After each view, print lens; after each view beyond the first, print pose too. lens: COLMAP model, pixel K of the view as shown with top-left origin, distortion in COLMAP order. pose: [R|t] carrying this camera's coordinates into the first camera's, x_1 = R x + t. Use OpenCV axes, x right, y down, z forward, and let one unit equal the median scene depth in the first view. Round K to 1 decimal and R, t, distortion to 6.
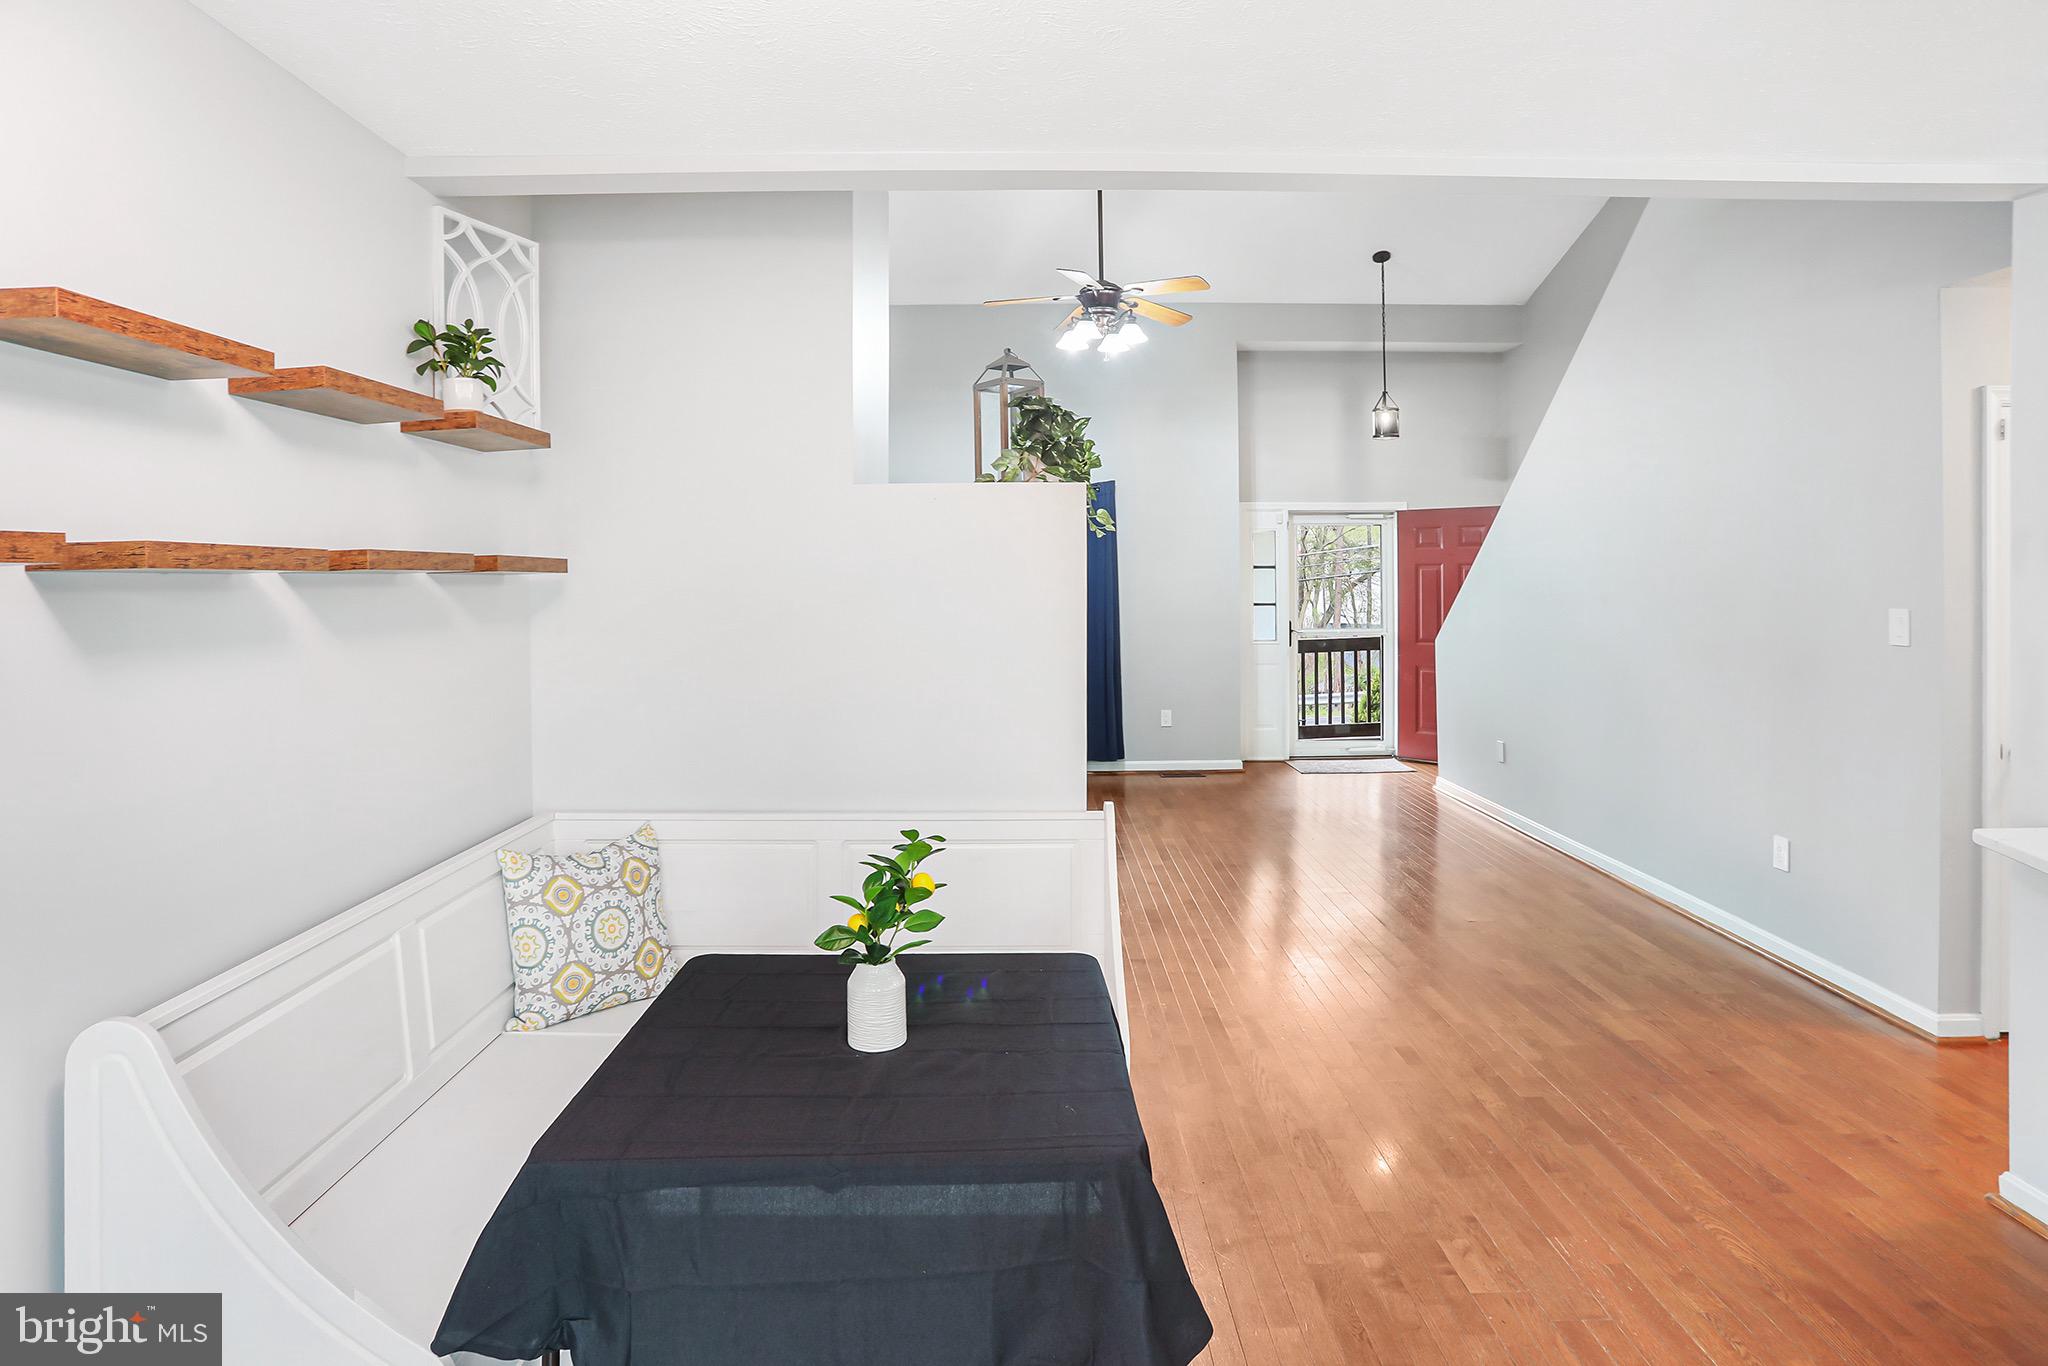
lens RADIAL K [[1106.6, 0, 1041.4], [0, 1106.6, 571.3], [0, 0, 1]] dist [-0.015542, 0.002789]
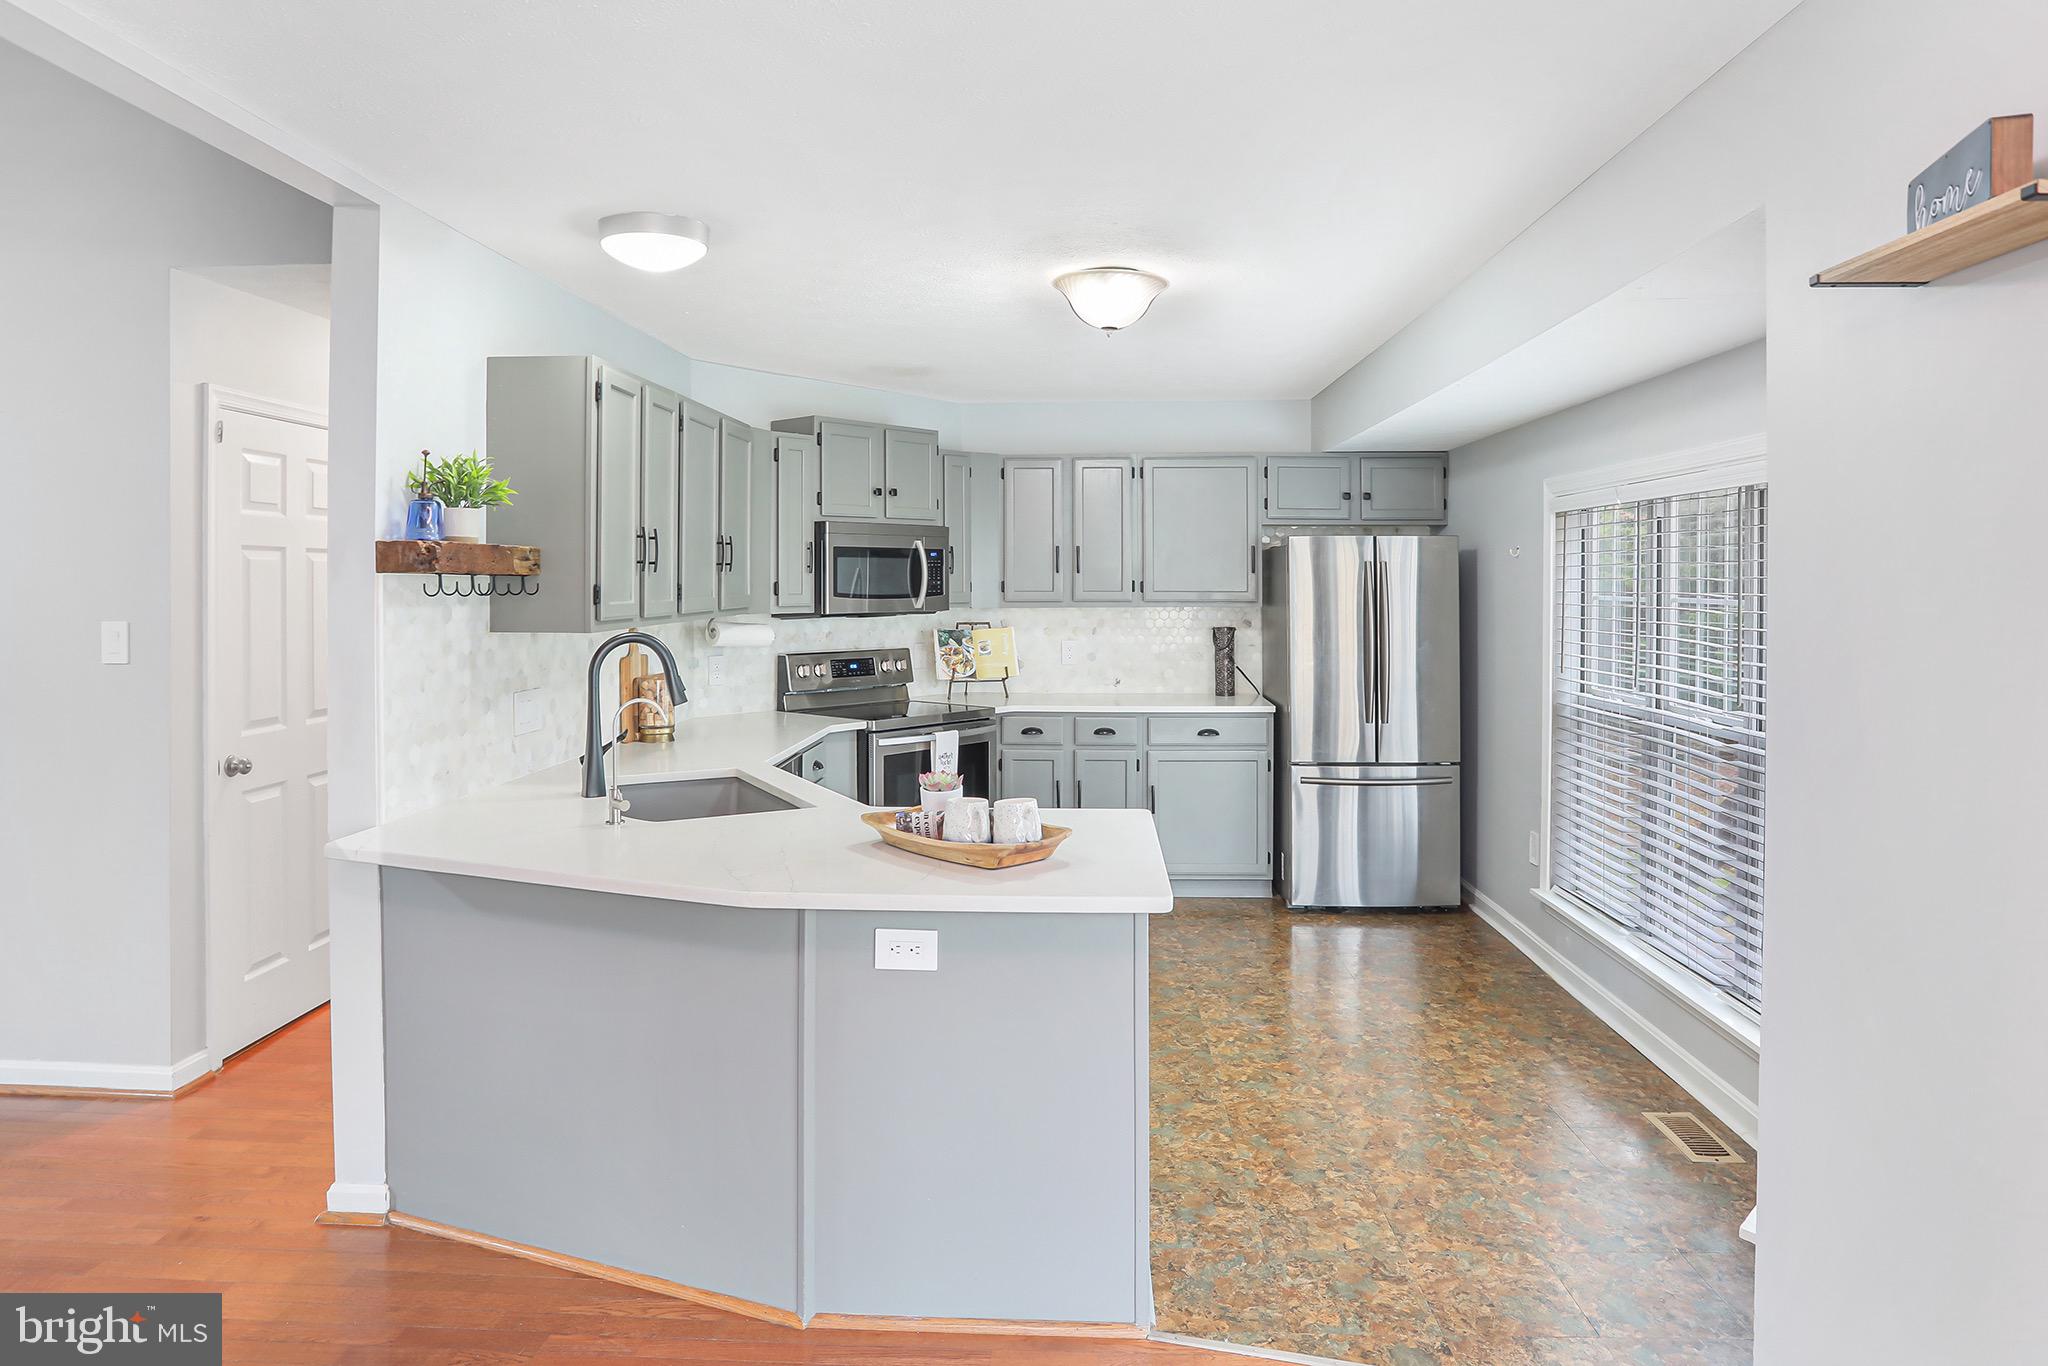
lens RADIAL K [[1210.2, 0, 1002.3], [0, 1210.2, 584.4], [0, 0, 1]] dist [-0.007517, -0.000554]
pose [[0.075198, 0.003281, 0.997163, -0.143850], [-0.007517, 0.999968, -0.002724, 0.002570], [-0.997140, -0.007291, 0.075220, 0.274134]]
